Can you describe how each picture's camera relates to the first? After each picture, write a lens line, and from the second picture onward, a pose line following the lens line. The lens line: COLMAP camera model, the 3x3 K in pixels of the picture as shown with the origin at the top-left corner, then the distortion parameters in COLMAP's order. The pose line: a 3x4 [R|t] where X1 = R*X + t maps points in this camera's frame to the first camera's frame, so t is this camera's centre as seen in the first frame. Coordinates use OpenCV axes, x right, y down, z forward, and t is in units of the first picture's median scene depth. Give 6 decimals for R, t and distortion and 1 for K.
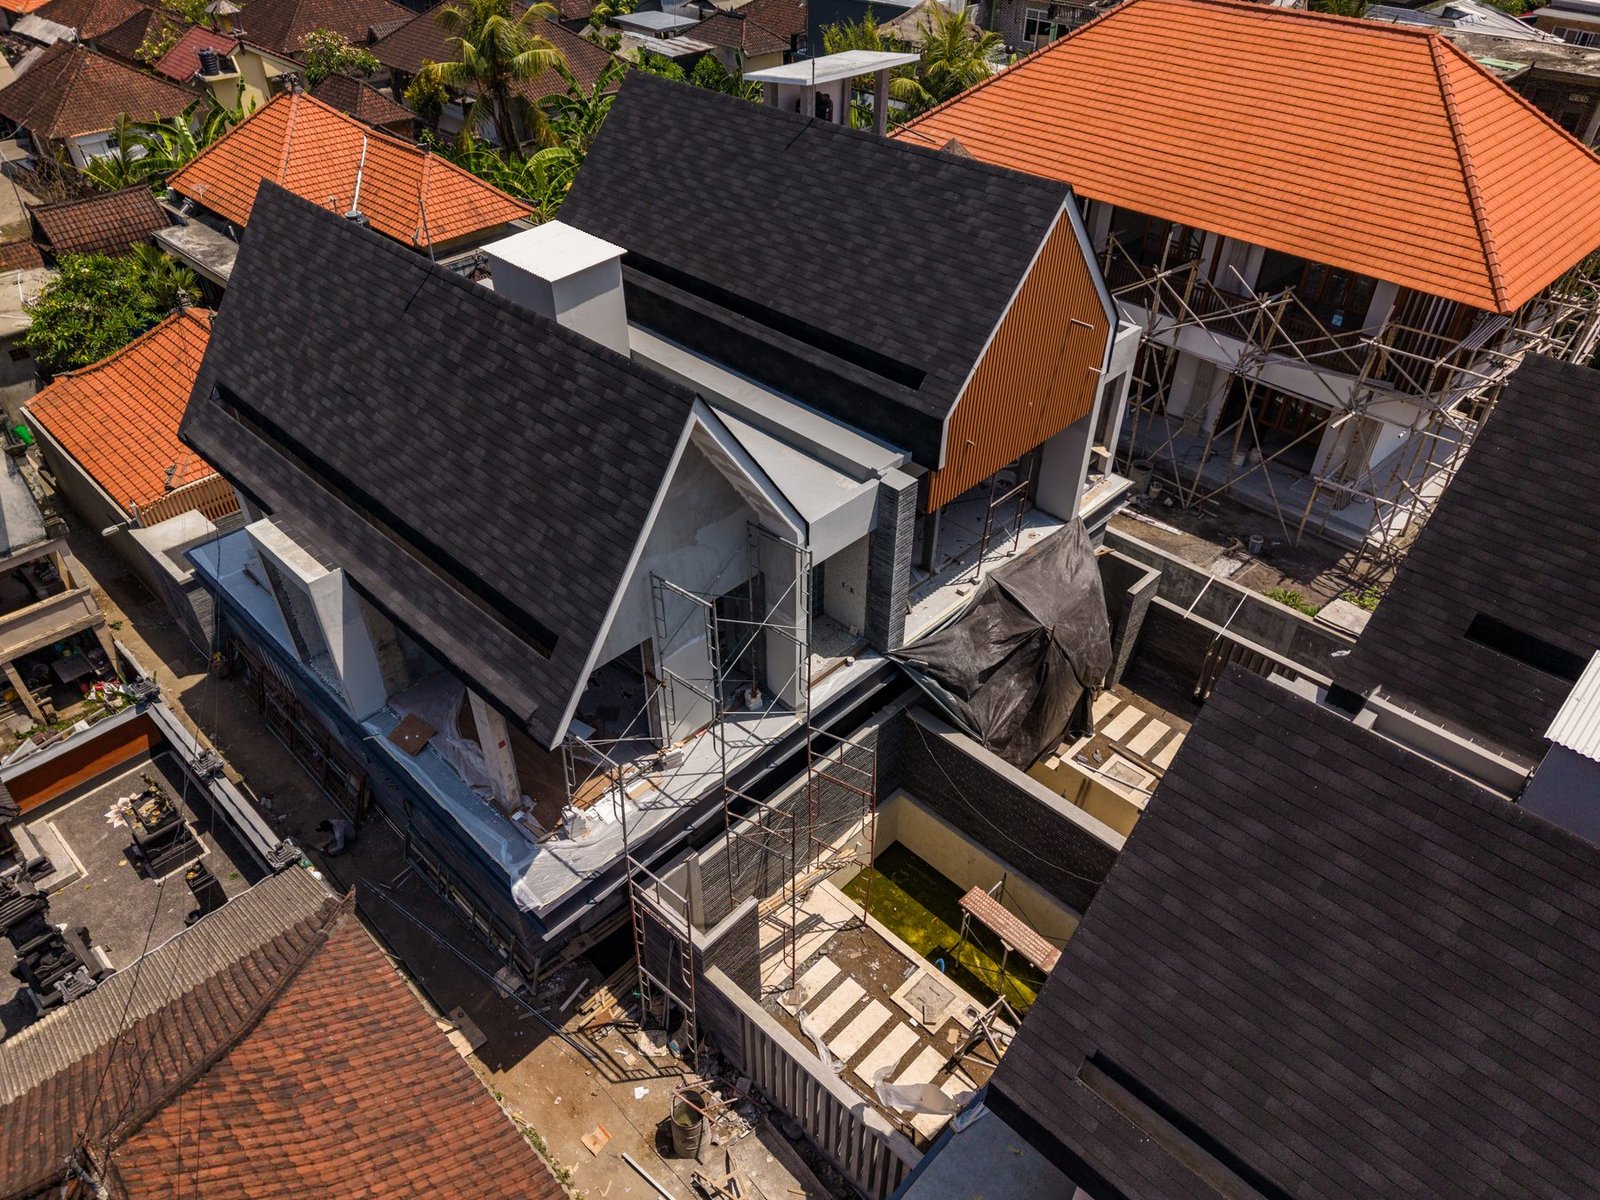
lens RADIAL K [[1059.0, 0, 800.0], [0, 1059.0, 600.0], [0, 0, 1]] dist [0.036781, -0.038367]
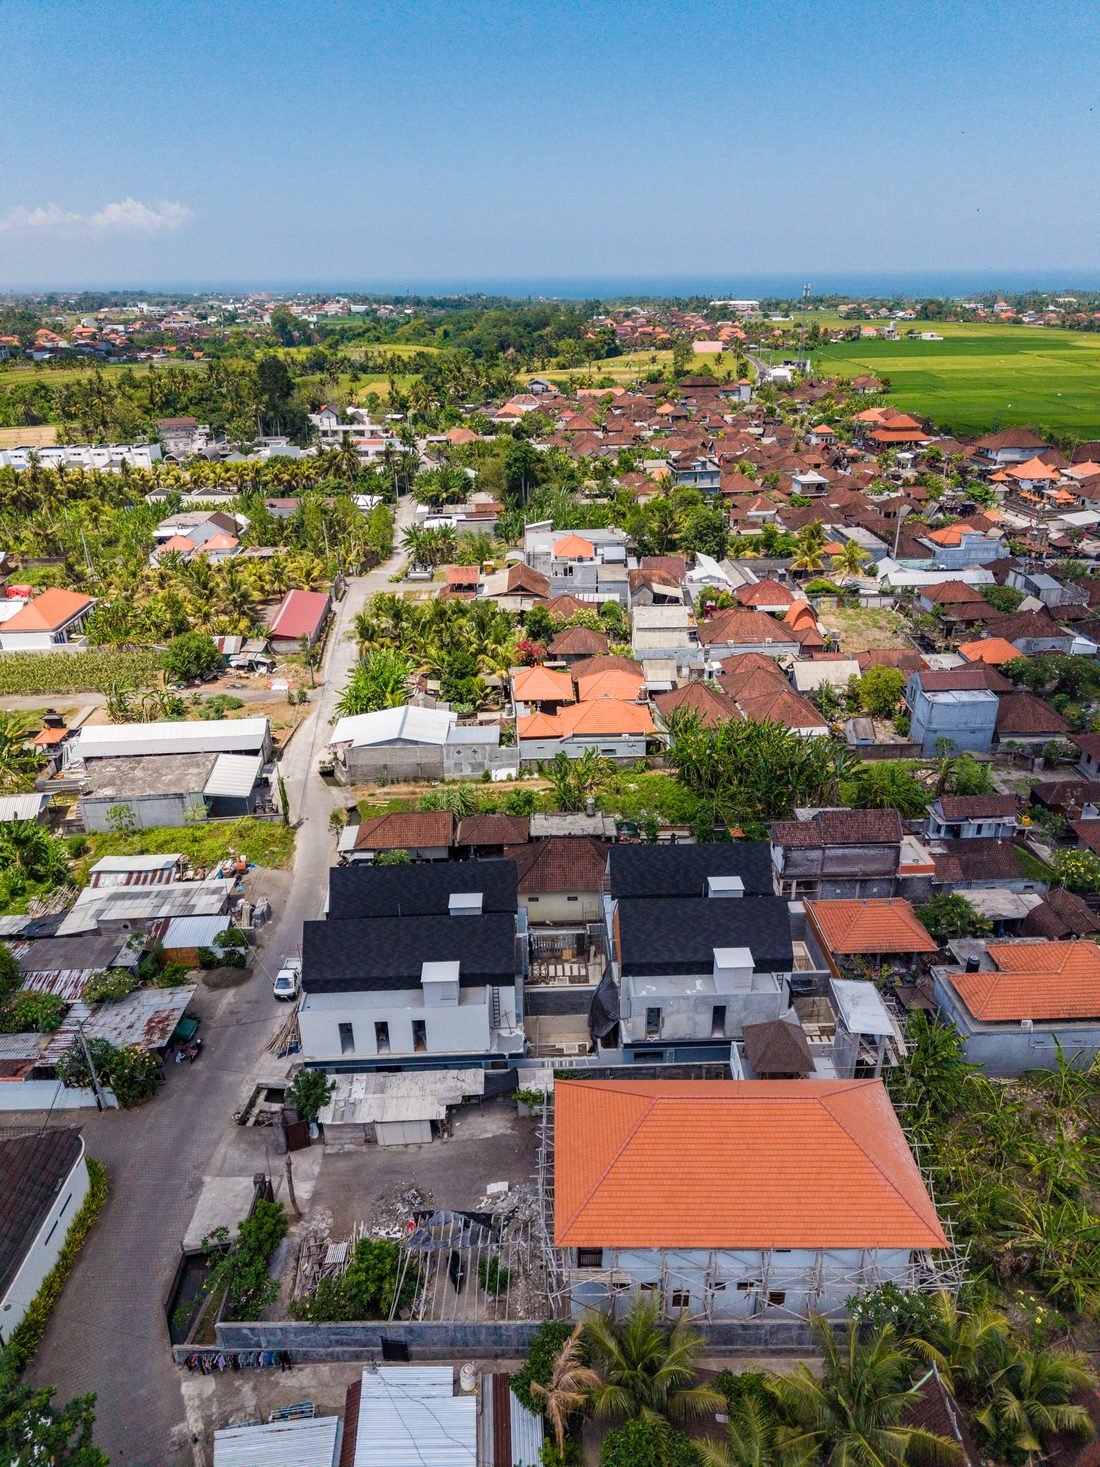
lens RADIAL K [[963.1, 0, 549.4], [0, 963.1, 720.6], [0, 0, 1]] dist [0.031440, -0.001253]
pose [[-0.694803, 0.304610, -0.651507, 2.407961], [-0.432684, 0.546557, 0.716979, -3.020788], [0.574485, 0.780056, -0.247950, 1.117837]]
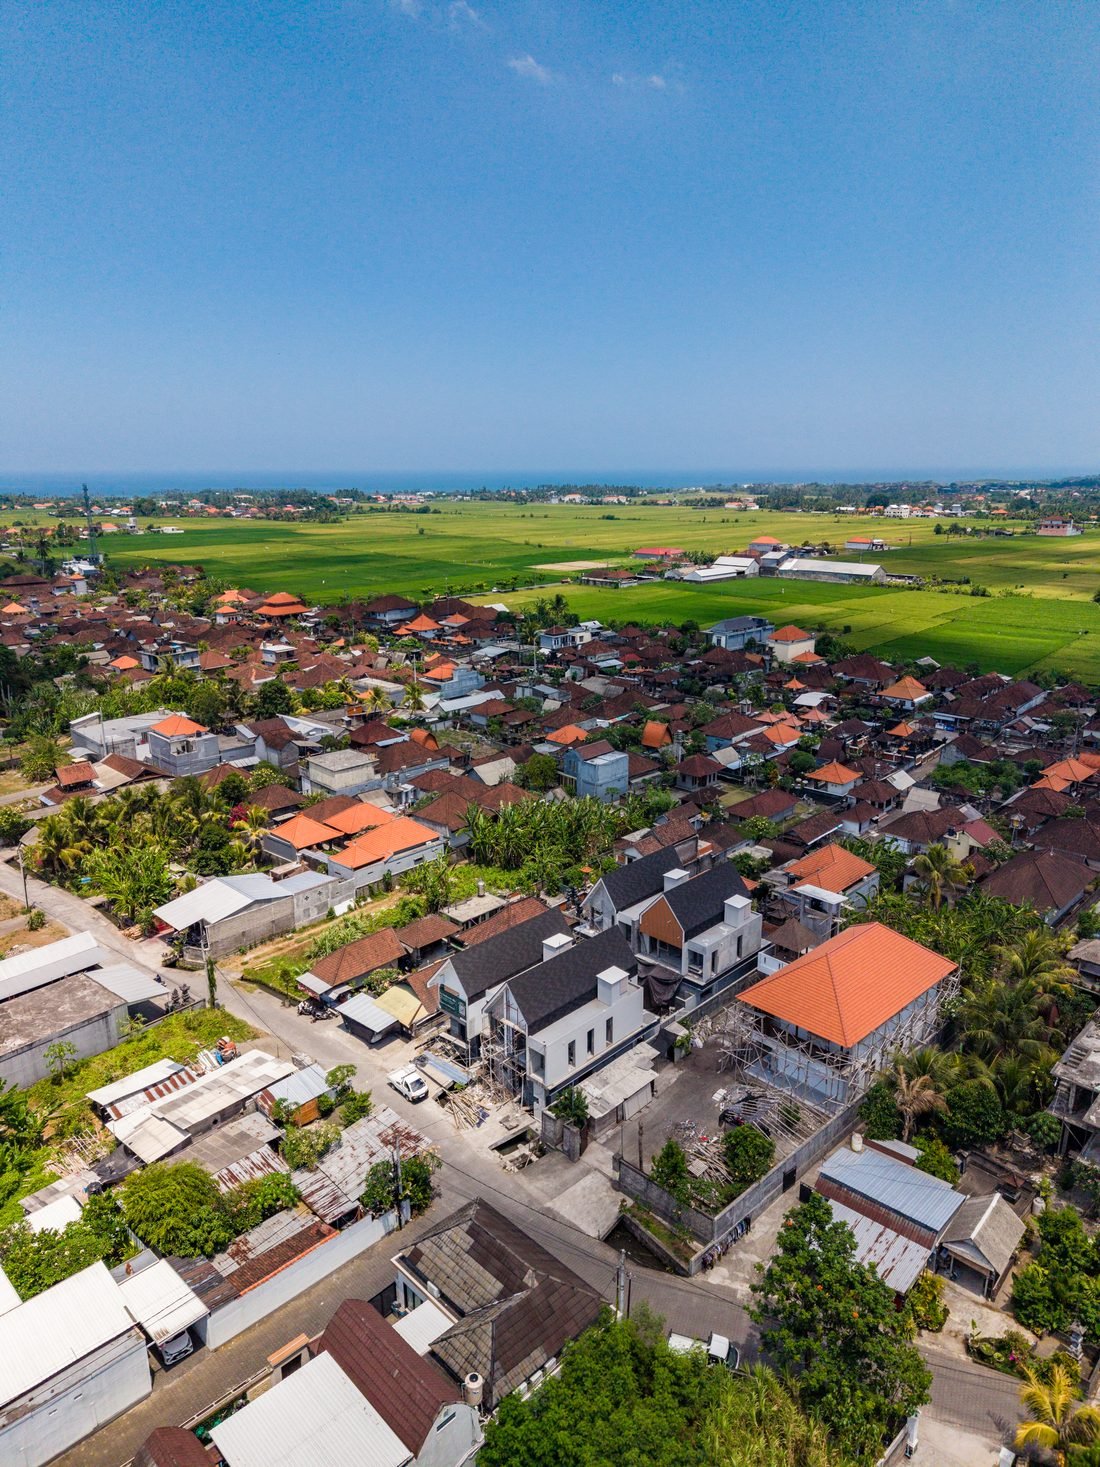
lens RADIAL K [[971.0, 0, 550.0], [0, 971.0, 733.5], [0, 0, 1]] dist [0.036781, -0.038367]
pose [[-0.000436, 0.259354, -0.965782, 4.673449], [-0.607465, 0.767097, 0.206273, -1.611493], [0.794347, 0.586769, 0.157213, -0.754951]]
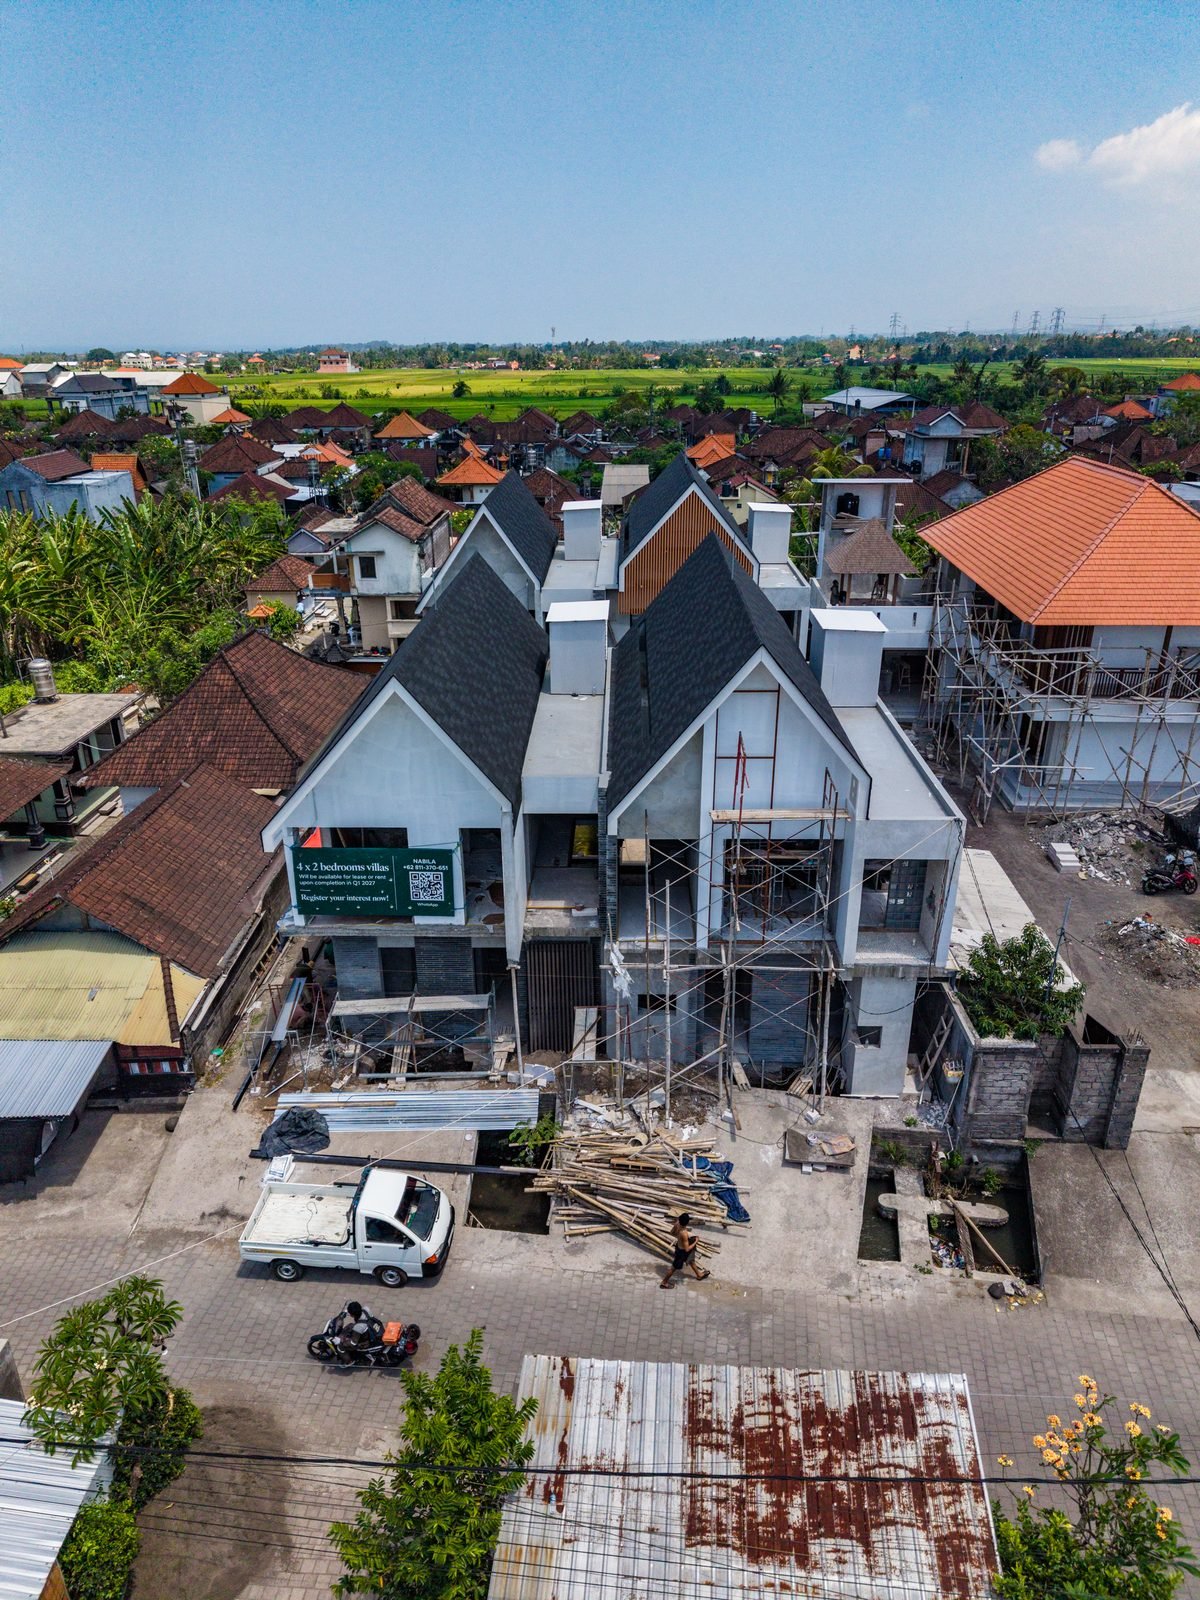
lens RADIAL K [[1074.0, 0, 600.0], [0, 1074.0, 800.0], [0, 0, 1]] dist [0.006839, 0.001100]
pose [[0.678889, 0.280823, -0.678416, 1.684471], [-0.442472, 0.893823, -0.072792, 0.443535], [0.585943, 0.349597, 0.731063, -0.501455]]
